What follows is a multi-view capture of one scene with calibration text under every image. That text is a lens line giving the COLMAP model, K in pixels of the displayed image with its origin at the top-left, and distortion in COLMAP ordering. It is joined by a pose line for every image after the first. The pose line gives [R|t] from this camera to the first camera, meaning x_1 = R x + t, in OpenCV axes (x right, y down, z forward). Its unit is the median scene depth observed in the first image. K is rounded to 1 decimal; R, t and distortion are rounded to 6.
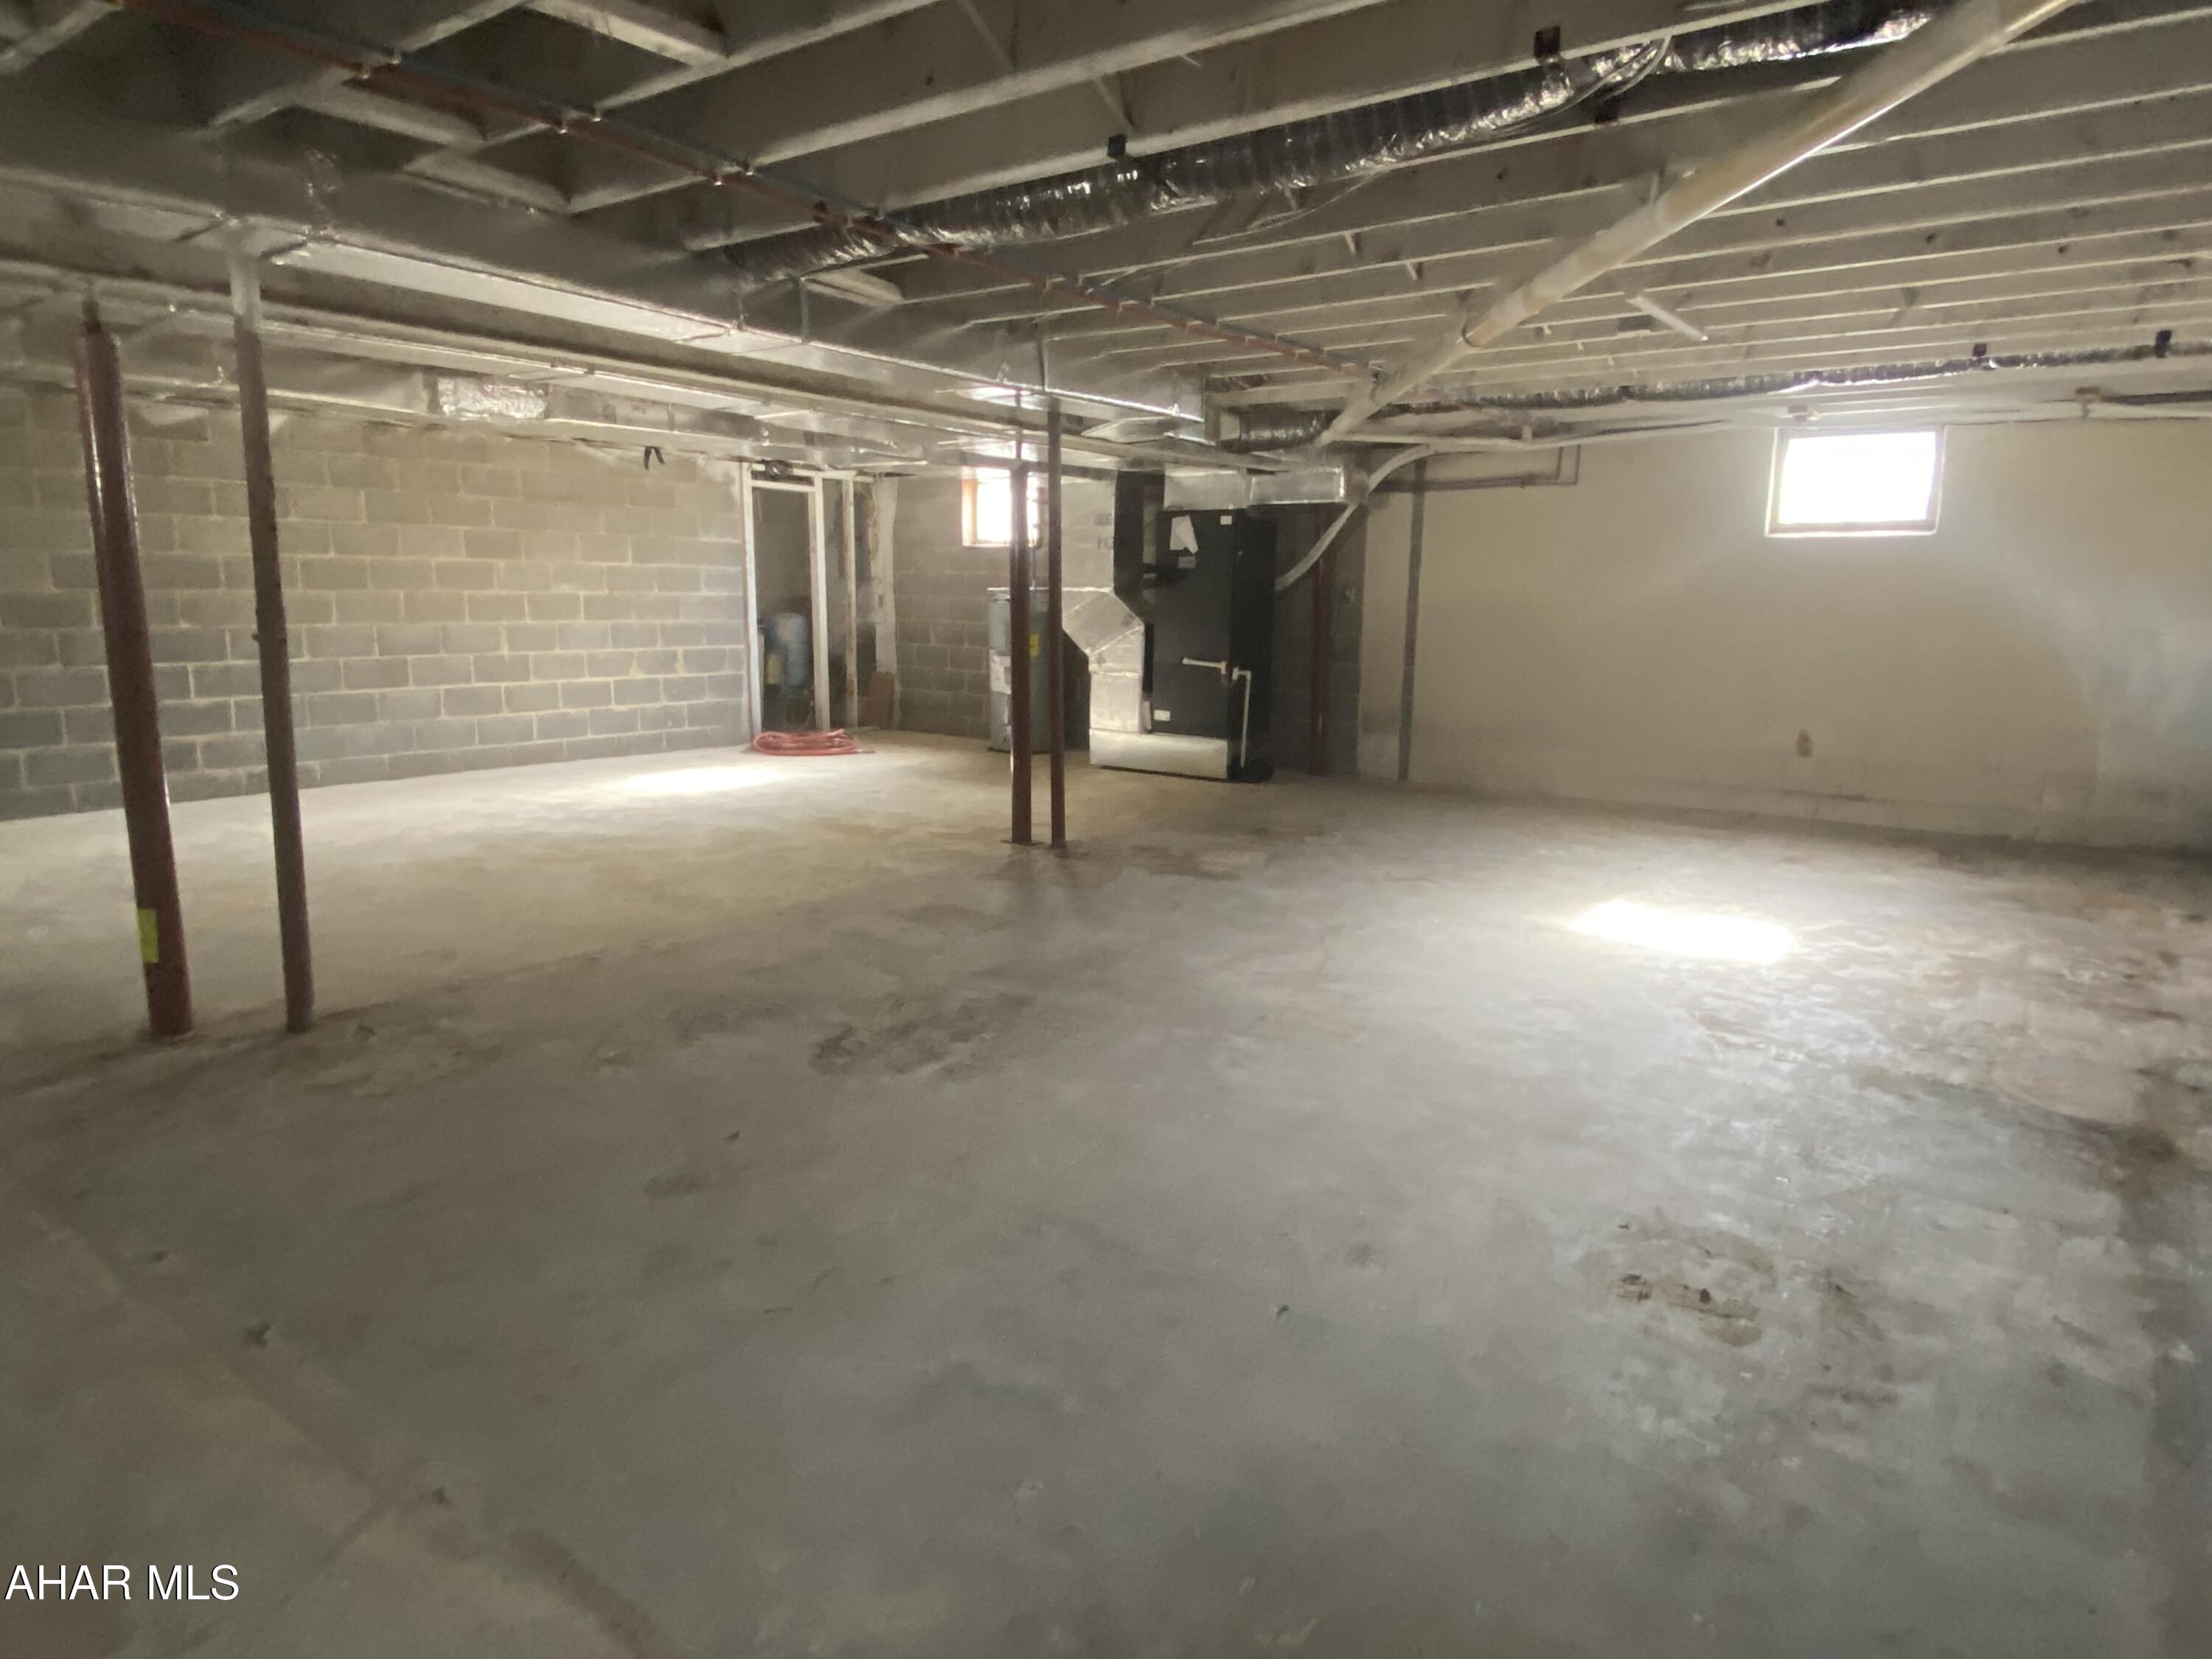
lens RADIAL K [[1322.9, 0, 1127.7], [0, 1322.9, 845.1], [0, 0, 1]] dist [0.036356, -0.038765]
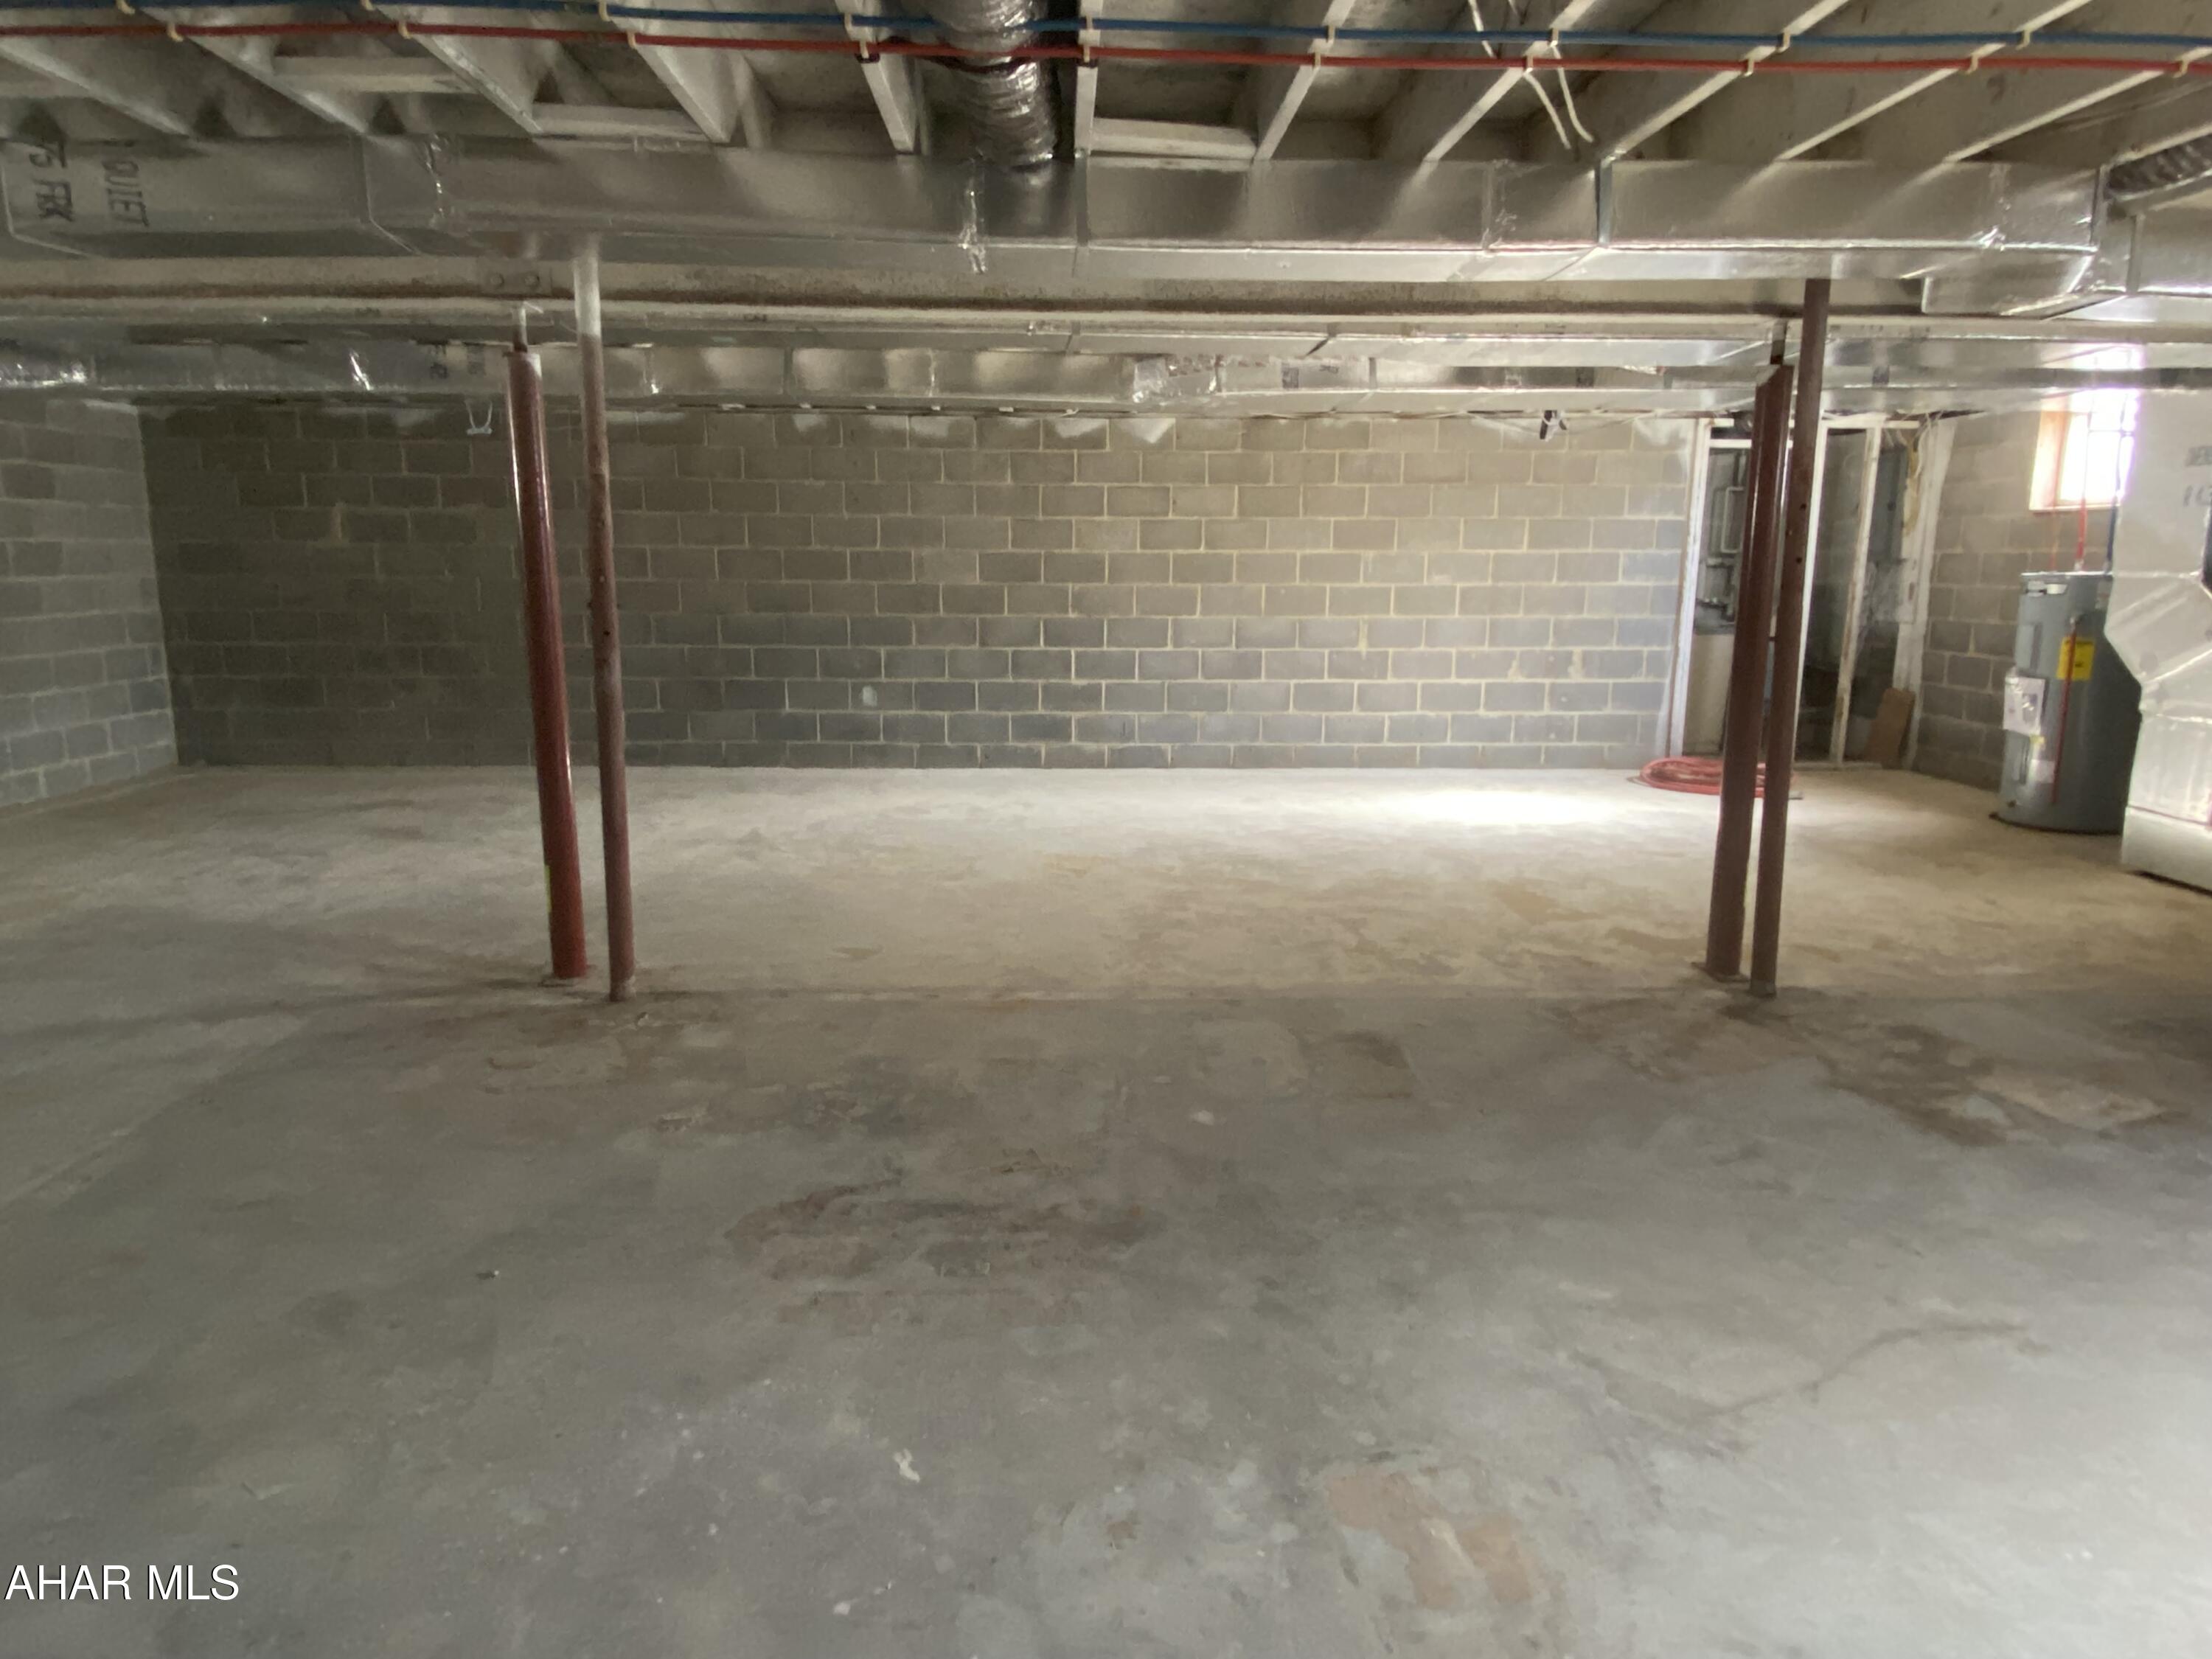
lens RADIAL K [[1322.9, 0, 1094.7], [0, 1322.9, 833.8], [0, 0, 1]] dist [0.036356, -0.038765]
pose [[0.600573, 0.145910, -0.786144, 0.174099], [-0.146653, 0.986631, 0.071085, -0.051247], [0.786005, 0.072599, 0.613942, 0.270265]]
